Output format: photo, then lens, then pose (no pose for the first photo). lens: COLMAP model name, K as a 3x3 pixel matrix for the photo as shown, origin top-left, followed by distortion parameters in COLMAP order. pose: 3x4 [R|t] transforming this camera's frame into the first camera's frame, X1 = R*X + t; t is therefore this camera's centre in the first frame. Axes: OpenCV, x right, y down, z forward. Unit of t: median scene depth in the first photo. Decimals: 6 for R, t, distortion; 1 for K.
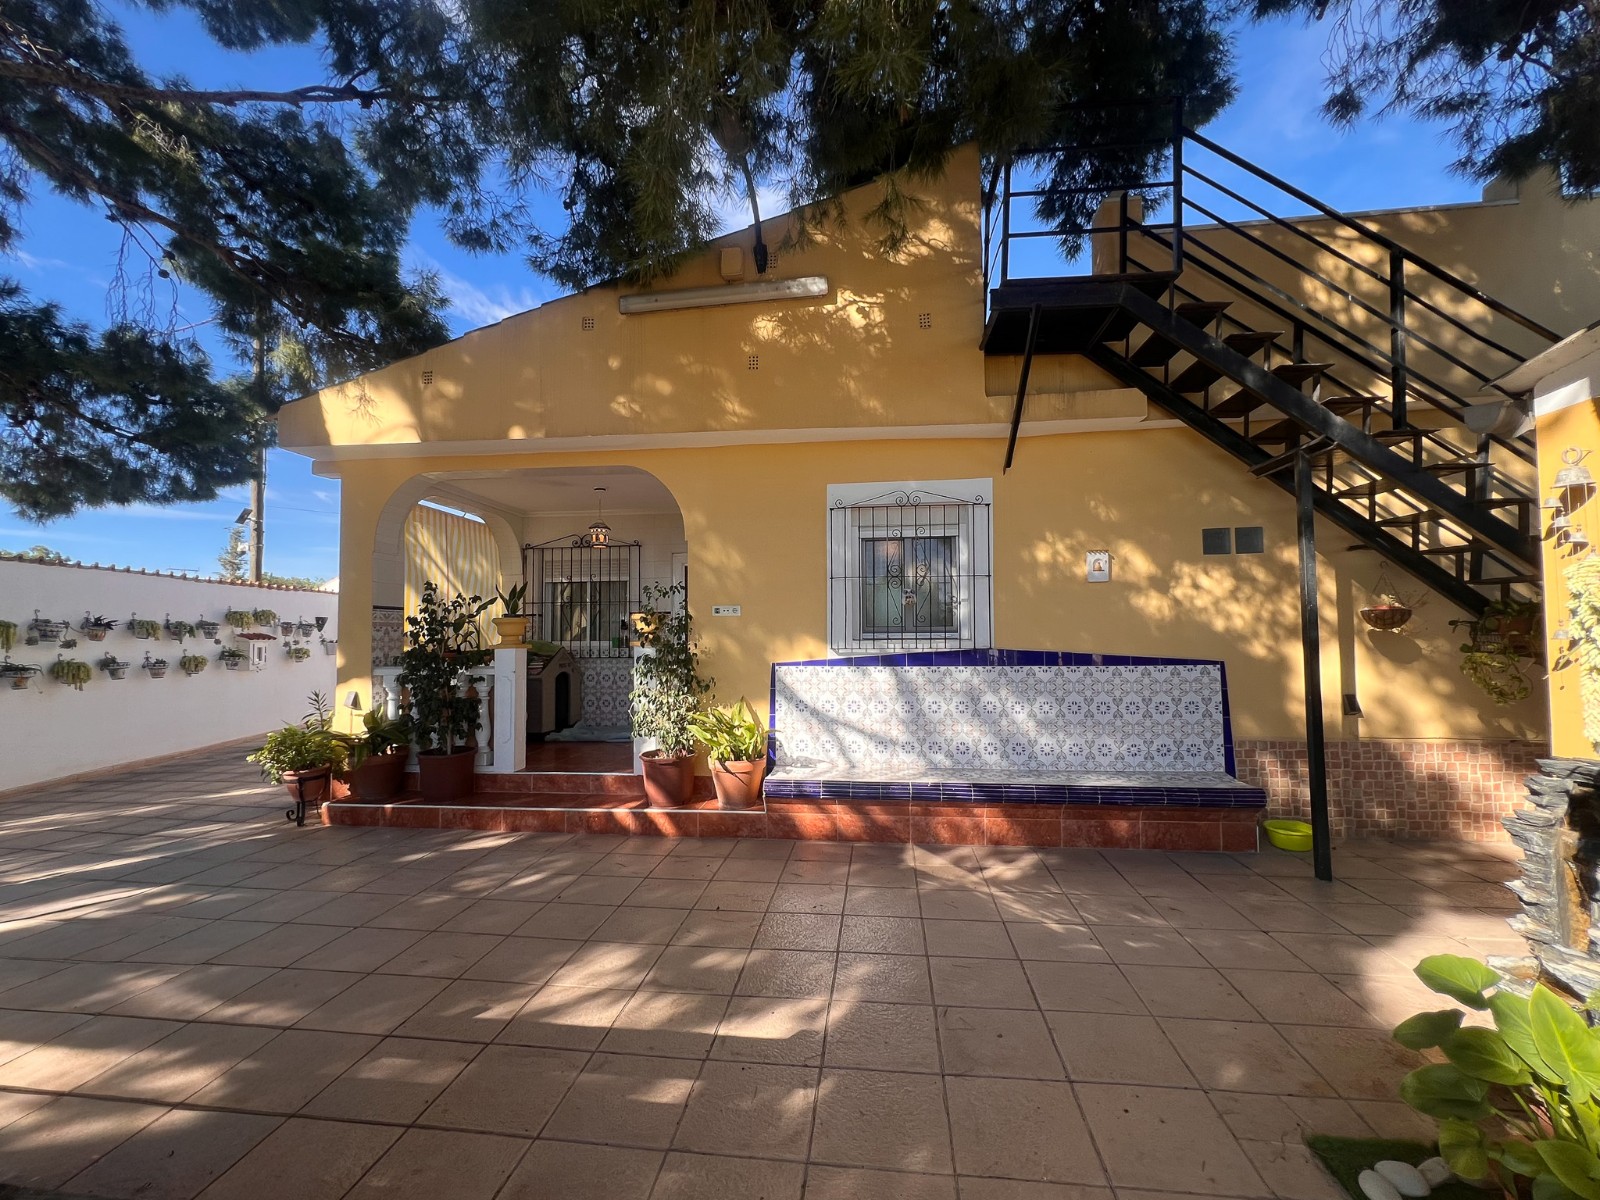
lens RADIAL K [[646.1, 0, 800.0], [0, 646.1, 600.0], [0, 0, 1]] dist [-0.001541, -0.000022]
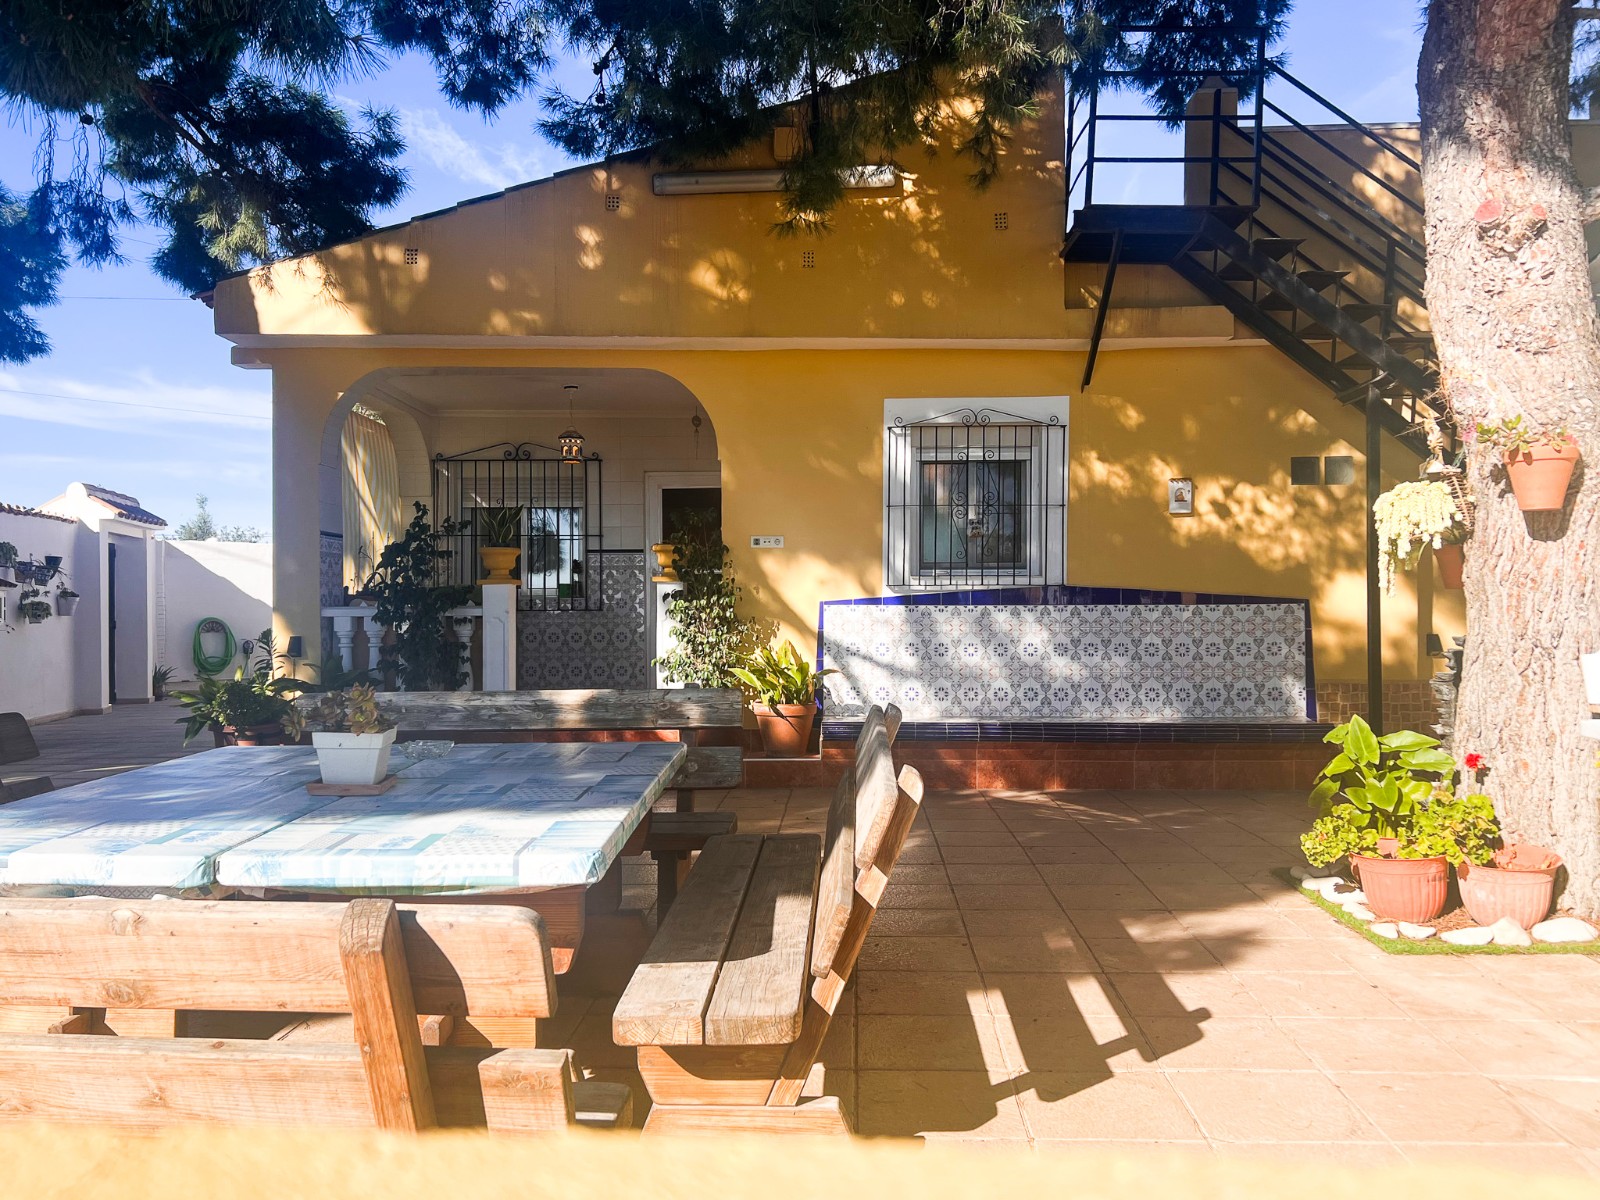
lens RADIAL K [[1203.0, 0, 800.0], [0, 1203.0, 600.0], [0, 0, 1]] dist [0.045589, -0.006004]
pose [[0.996334, 0.007753, 0.085201, -0.223145], [-0.010962, 0.999245, 0.037265, 0.037409], [-0.084848, -0.038062, 0.995667, -0.672939]]
